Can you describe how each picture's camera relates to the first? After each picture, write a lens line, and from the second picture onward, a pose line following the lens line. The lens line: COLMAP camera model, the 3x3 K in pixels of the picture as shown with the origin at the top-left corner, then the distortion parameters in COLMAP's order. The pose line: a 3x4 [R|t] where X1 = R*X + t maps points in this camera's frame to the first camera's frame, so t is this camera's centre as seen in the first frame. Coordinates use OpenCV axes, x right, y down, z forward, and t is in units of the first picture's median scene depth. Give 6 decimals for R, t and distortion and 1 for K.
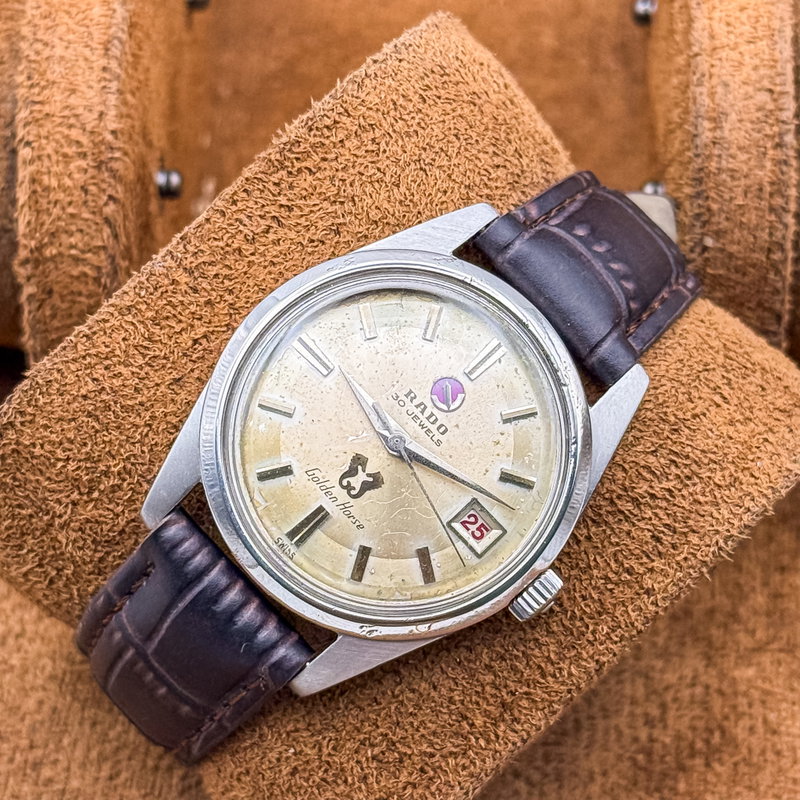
lens RADIAL K [[2164.4, 0, 400.0], [0, 2164.4, 400.0], [0, 0, 1]] dist [0.025683, -0.572515]
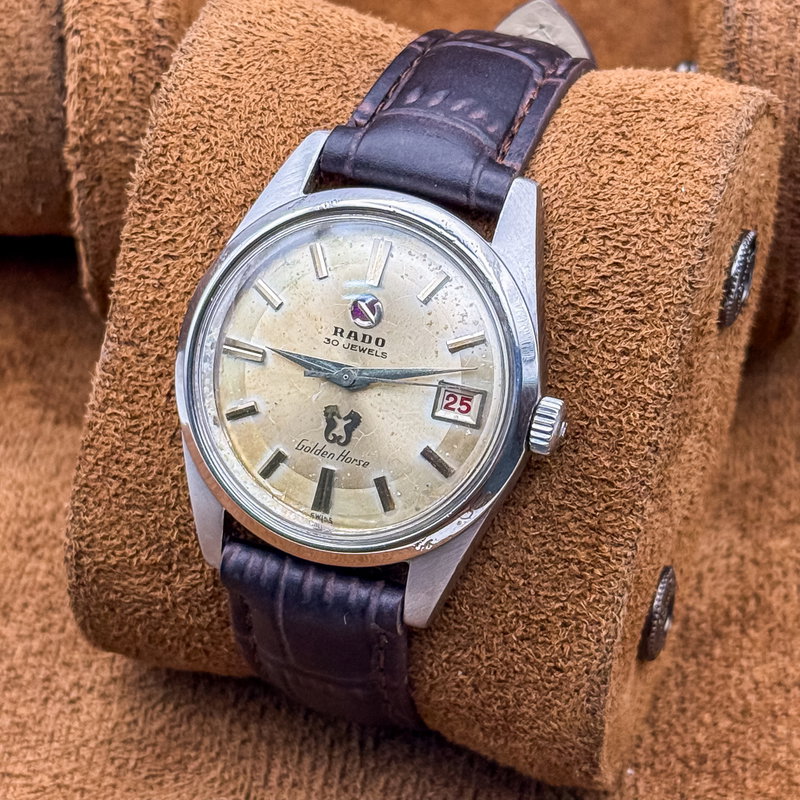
lens RADIAL K [[2164.4, 0, 400.0], [0, 2164.4, 400.0], [0, 0, 1]] dist [0.025683, -0.572515]
pose [[0.806380, -0.543086, -0.234112, 0.242497], [0.548171, 0.834944, -0.048750, 0.087972], [0.221946, -0.089023, 0.970987, -0.001118]]
